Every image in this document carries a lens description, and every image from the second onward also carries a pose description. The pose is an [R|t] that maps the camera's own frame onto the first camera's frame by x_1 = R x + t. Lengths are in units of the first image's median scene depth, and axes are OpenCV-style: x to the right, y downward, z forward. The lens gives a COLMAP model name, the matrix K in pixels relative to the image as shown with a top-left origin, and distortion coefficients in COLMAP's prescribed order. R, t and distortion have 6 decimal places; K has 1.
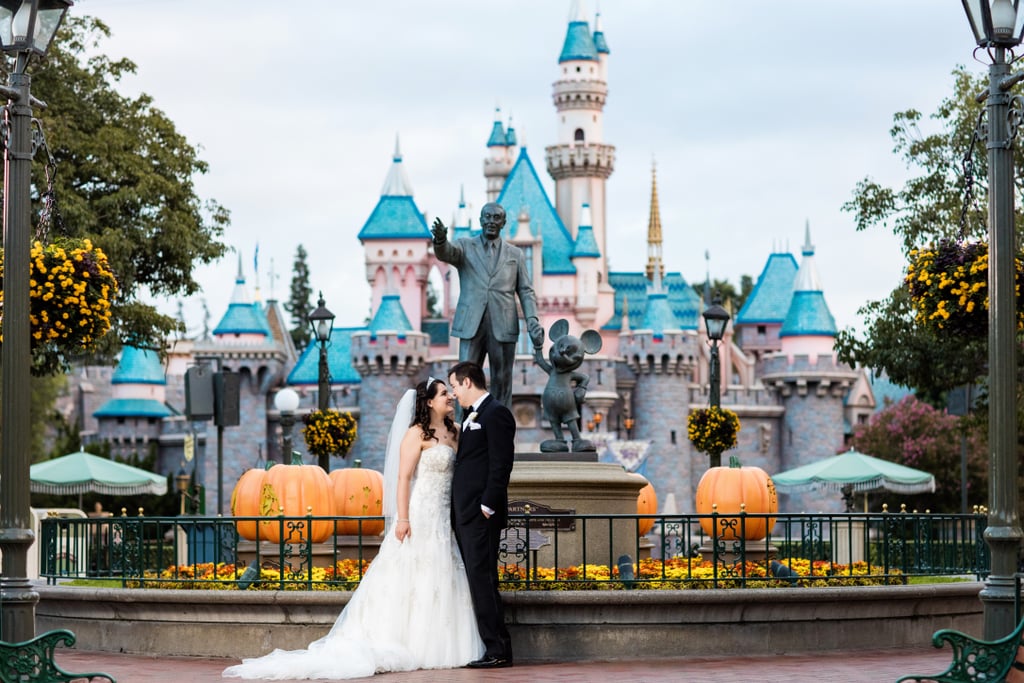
lens RADIAL K [[2270.3, 0, 512.0], [0, 2270.3, 341.5], [0, 0, 1]] dist [0.030511, 0.010553]
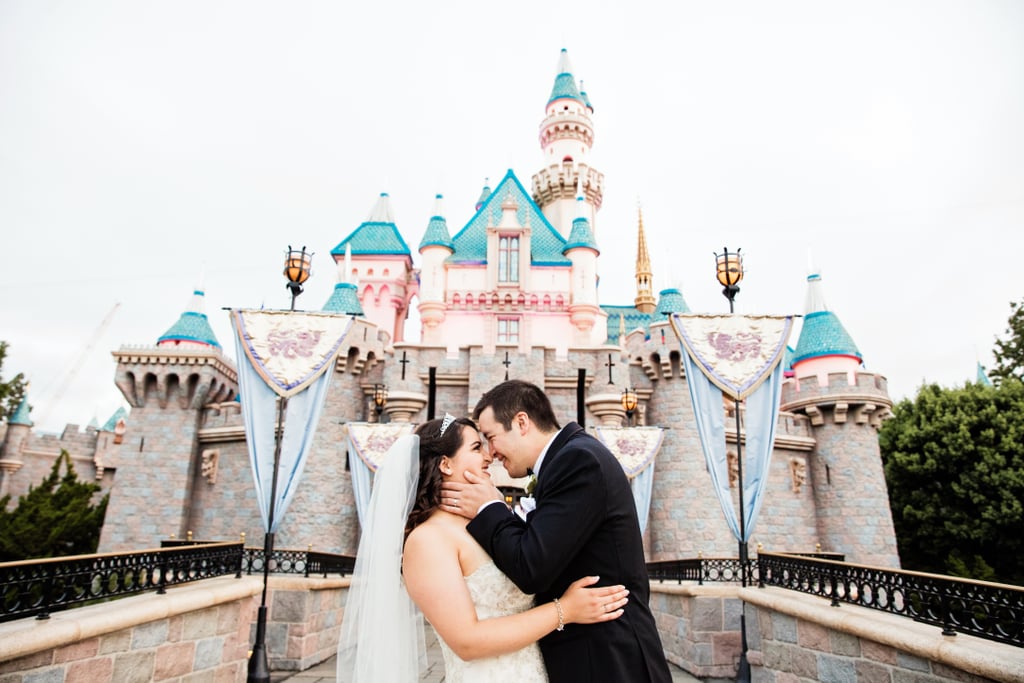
lens RADIAL K [[692.7, 0, 507.5], [0, 692.7, 339.3], [0, 0, 1]] dist [-0.114520, 0.088659]
pose [[0.999739, 0.022617, 0.003300, 0.004565], [-0.021147, 0.970068, -0.241909, 0.056391], [-0.008672, 0.241776, 0.970293, 0.750697]]
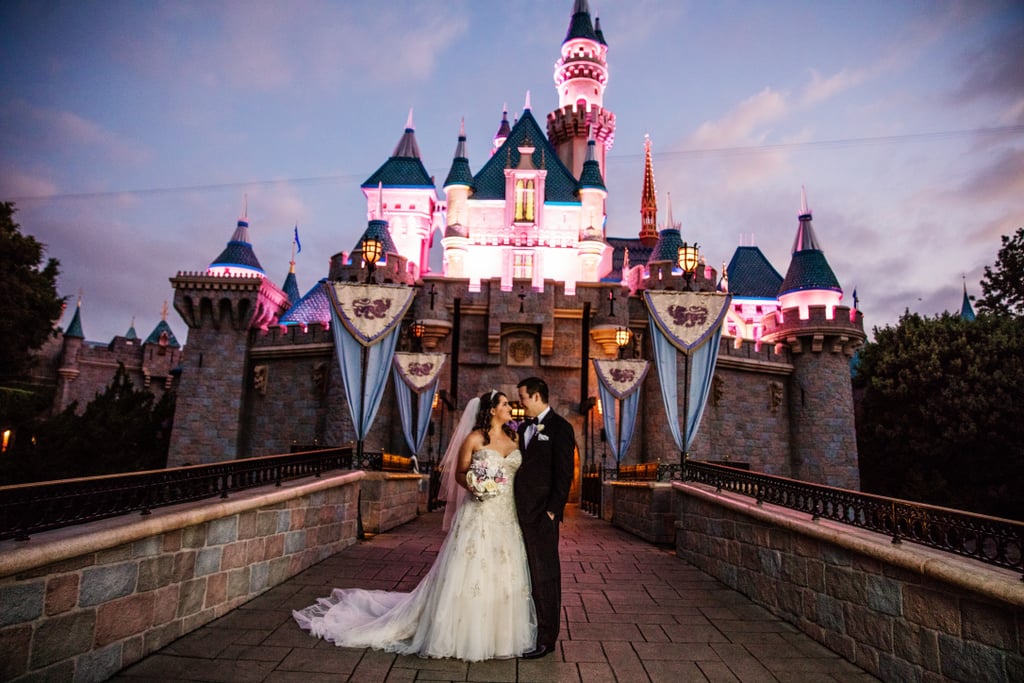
lens RADIAL K [[693.9, 0, 507.6], [0, 693.9, 339.3], [0, 0, 1]] dist [-0.114572, 0.089810]
pose [[0.999193, 0.038671, -0.010899, 0.003423], [-0.039649, 0.992936, -0.111834, 0.054802], [0.006497, 0.112176, 0.993667, 0.717509]]
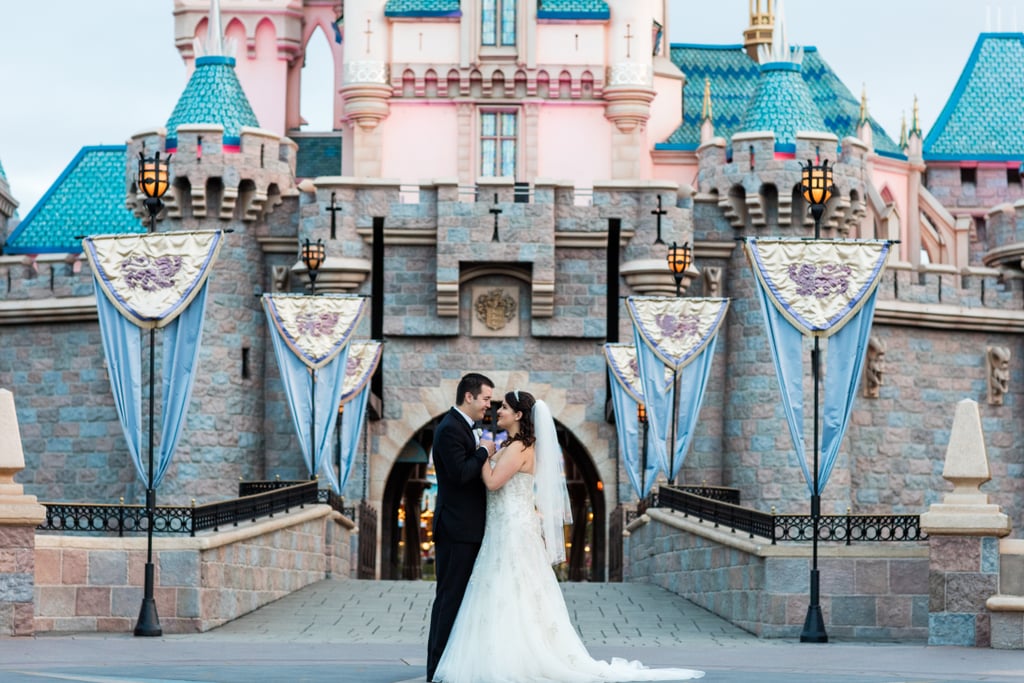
lens RADIAL K [[2541.4, 0, 512.0], [0, 2541.4, 341.5], [0, 0, 1]] dist [-0.053973, -0.186536]
pose [[0.999843, 0.015366, 0.008785, 0.004408], [-0.015188, 0.999686, -0.019920, 0.047327], [-0.009088, 0.019784, 0.999763, 0.467156]]
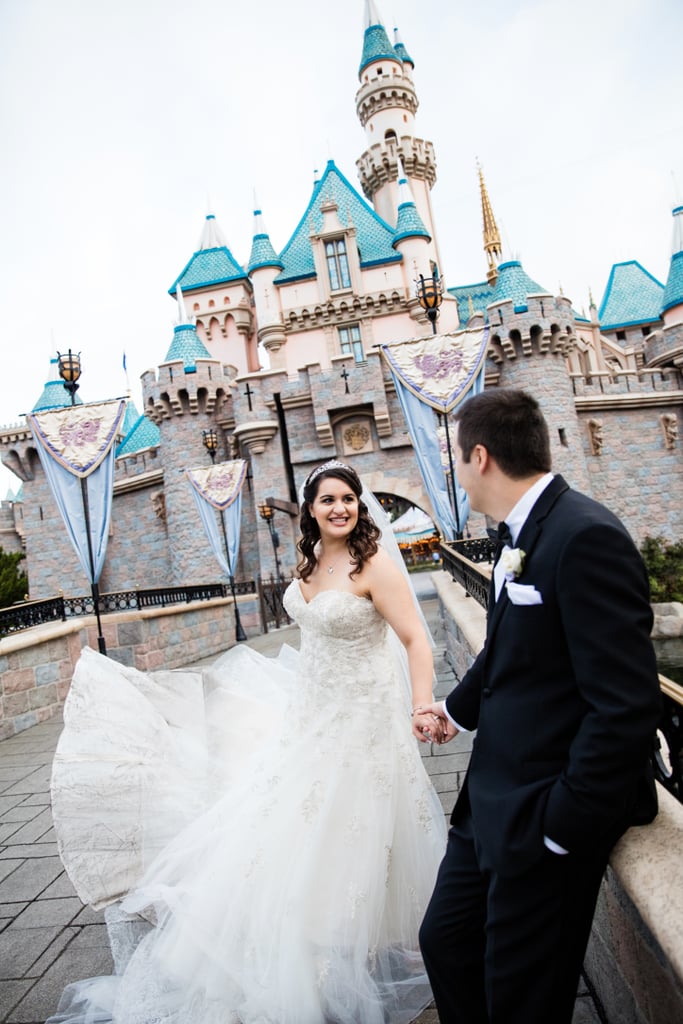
lens RADIAL K [[735.1, 0, 335.1], [0, 735.1, 515.9], [0, 0, 1]] dist [-0.094670, 0.087151]
pose [[0.979119, -0.142986, -0.144505, 0.028652], [0.144436, 0.989514, -0.000458, 0.055017], [0.143056, -0.020423, 0.989504, 0.731243]]
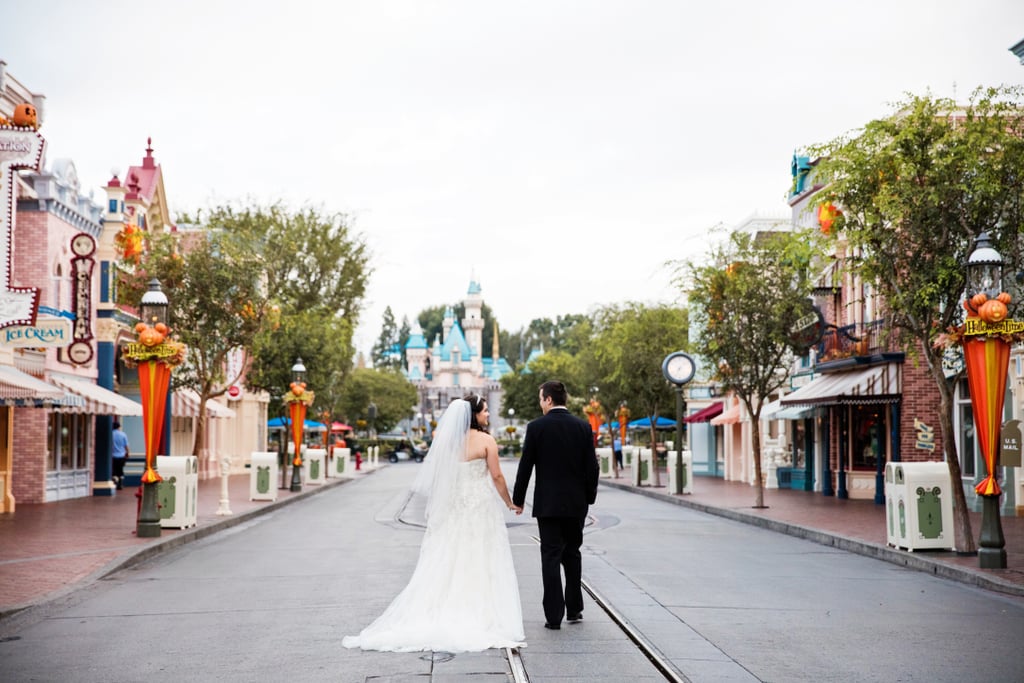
lens RADIAL K [[1320.4, 0, 512.0], [0, 1320.4, 341.5], [0, 0, 1]] dist [0.100073, 0.017626]
pose [[0.998663, 0.007393, 0.051155, -0.011426], [-0.007982, 0.999904, 0.011328, -0.079763], [-0.051066, -0.011721, 0.998626, -0.940311]]
